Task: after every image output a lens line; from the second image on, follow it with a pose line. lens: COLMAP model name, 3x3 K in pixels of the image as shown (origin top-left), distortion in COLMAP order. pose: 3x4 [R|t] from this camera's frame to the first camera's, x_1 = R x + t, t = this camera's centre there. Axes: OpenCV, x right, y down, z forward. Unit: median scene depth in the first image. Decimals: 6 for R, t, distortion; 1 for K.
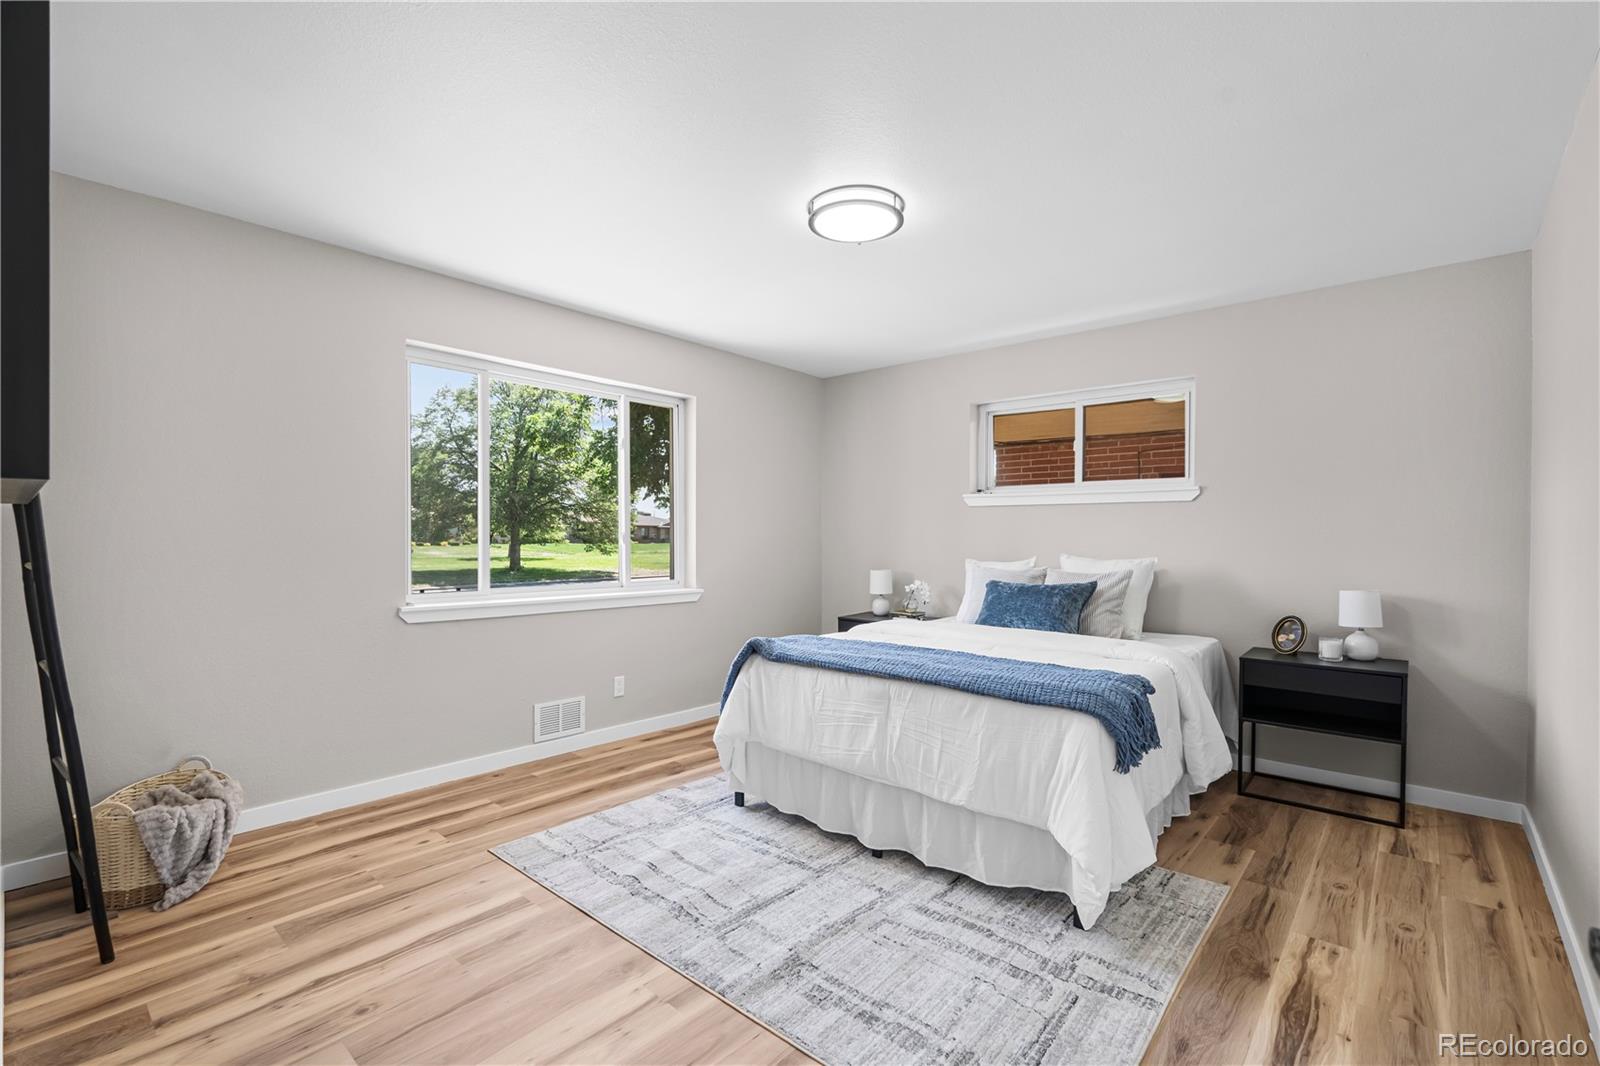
lens RADIAL K [[714.1, 0, 771.4], [0, 714.1, 543.9], [0, 0, 1]] dist [-0.003437, -0.000212]
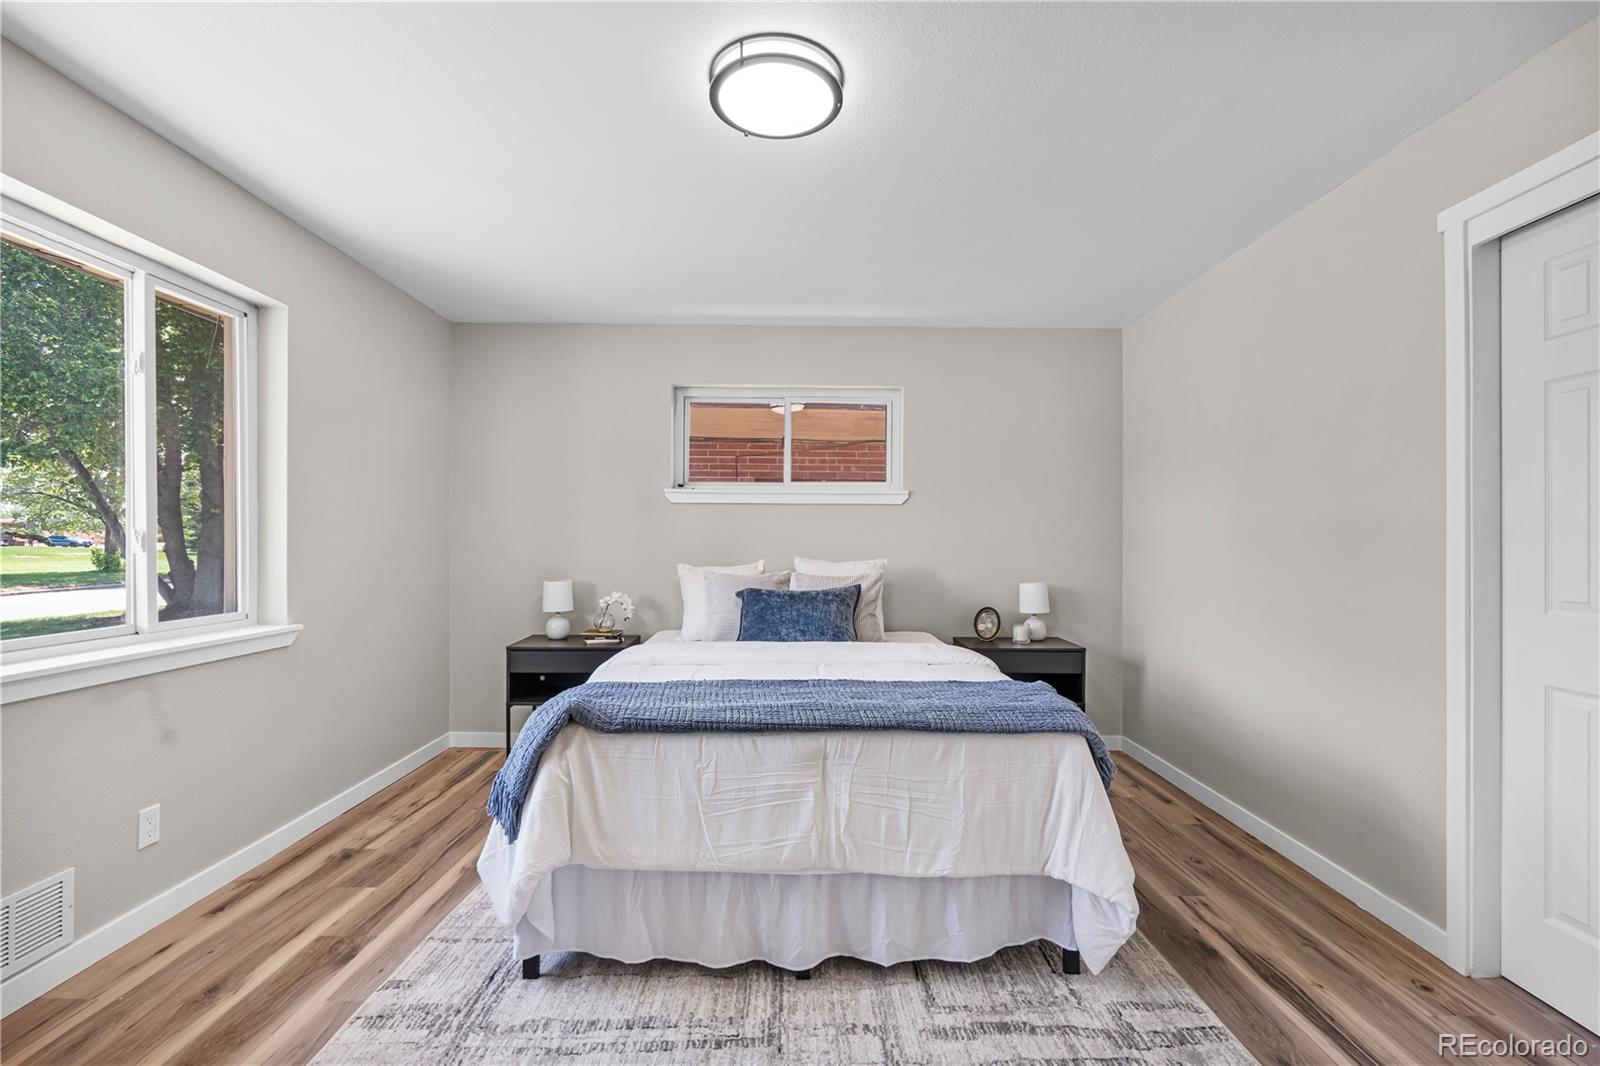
lens RADIAL K [[714.1, 0, 802.4], [0, 714.1, 536.8], [0, 0, 1]] dist [-0.003437, -0.000212]
pose [[0.727775, 0.000778, 0.685815, -0.296518], [0.006543, 0.999946, -0.008078, -0.005601], [-0.685785, 0.010367, 0.727731, 0.390923]]
